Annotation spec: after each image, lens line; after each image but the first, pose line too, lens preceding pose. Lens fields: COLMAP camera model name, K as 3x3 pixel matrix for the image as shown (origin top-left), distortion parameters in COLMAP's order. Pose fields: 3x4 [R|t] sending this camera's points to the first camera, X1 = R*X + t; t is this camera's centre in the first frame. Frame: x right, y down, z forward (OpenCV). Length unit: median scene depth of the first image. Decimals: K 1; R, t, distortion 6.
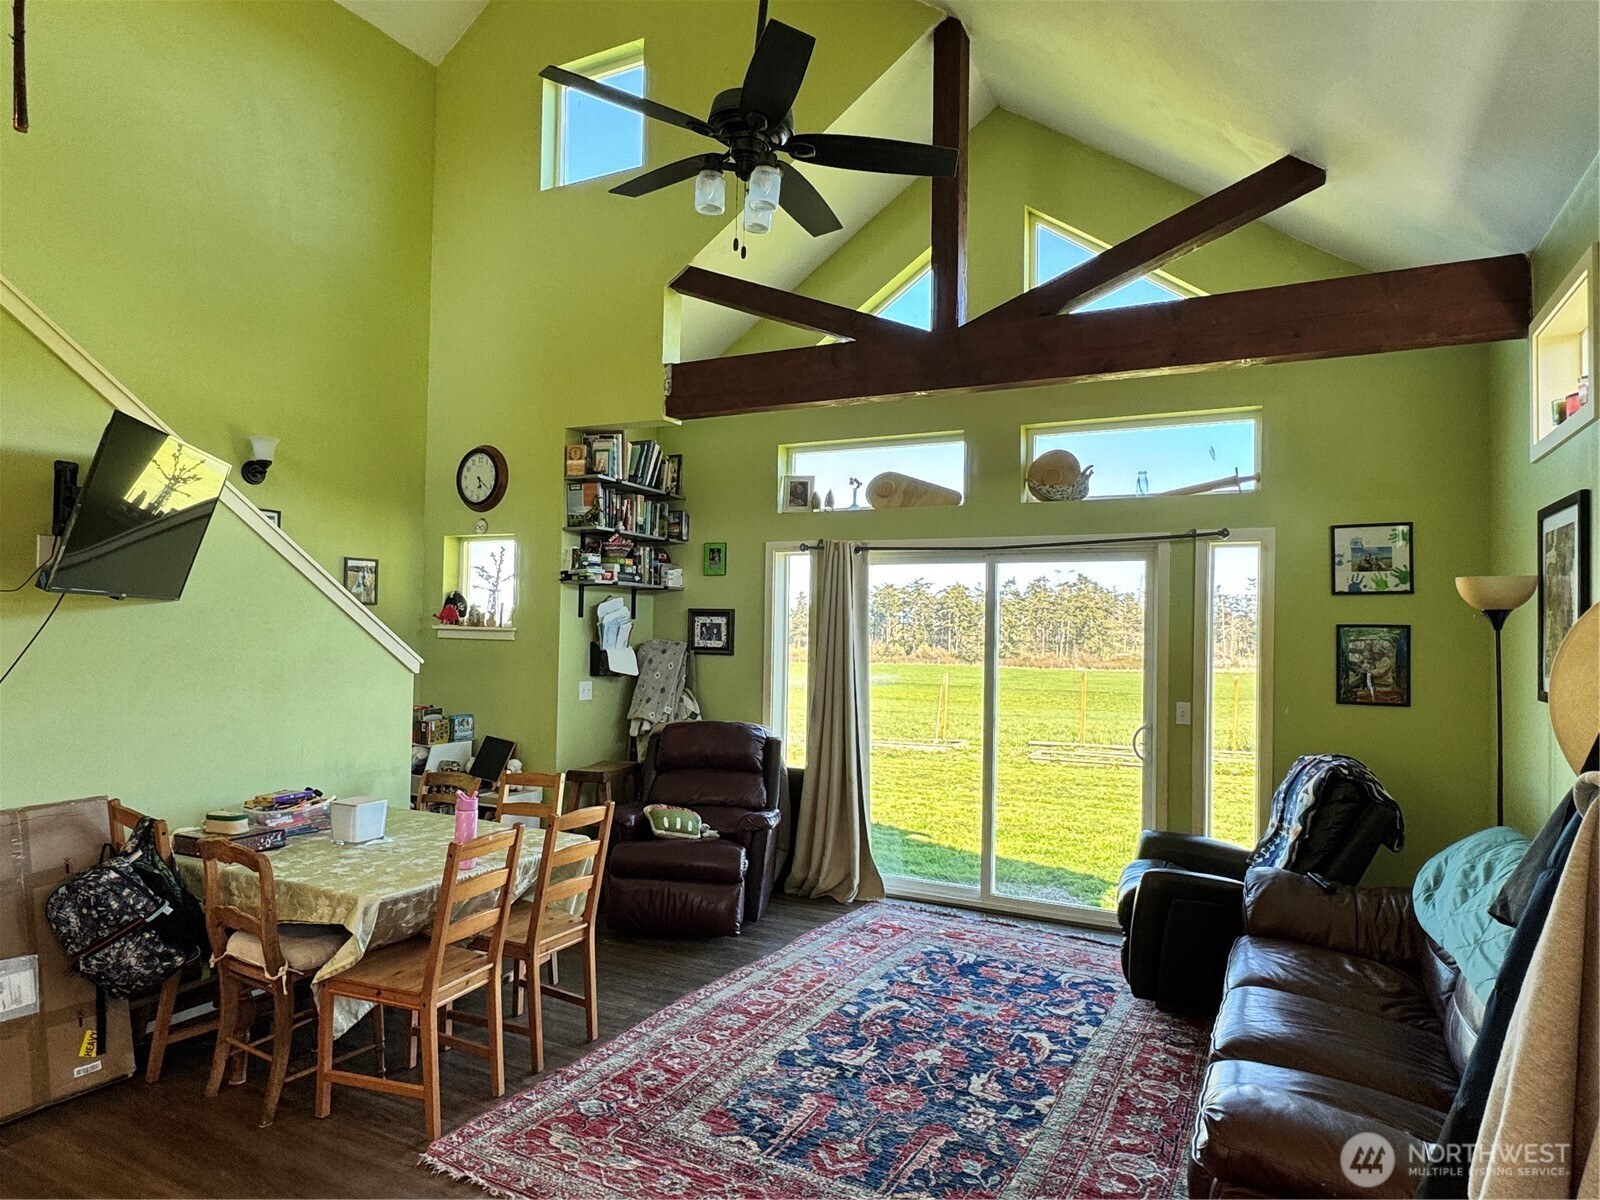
lens RADIAL K [[972.7, 0, 800.0], [0, 972.7, 600.0], [0, 0, 1]] dist [0.002811, 0.000798]
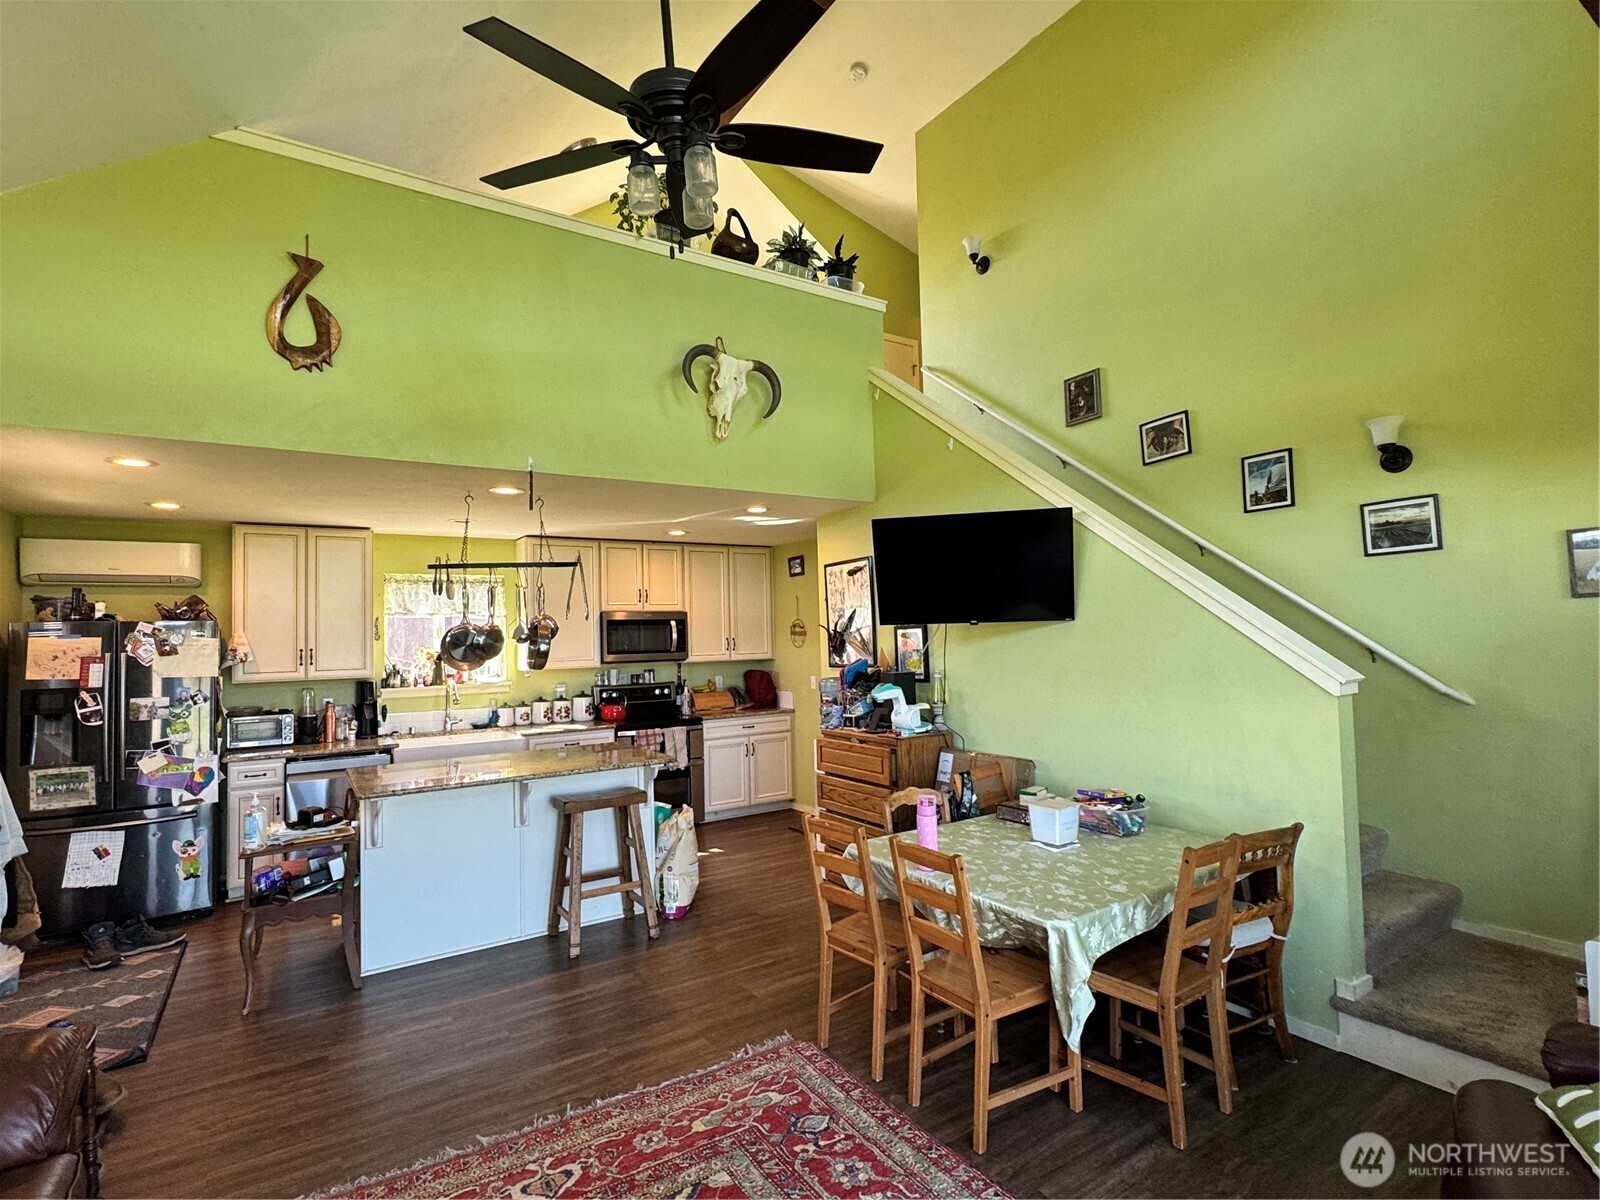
lens RADIAL K [[801.3, 0, 800.0], [0, 801.3, 600.0], [0, 0, 1]] dist [-0.002248, -0.000281]
pose [[-0.499354, -0.042298, -0.865365, 0.503198], [0.041048, 0.996531, -0.072396, 0.041256], [0.865425, -0.071673, -0.495885, 1.363485]]
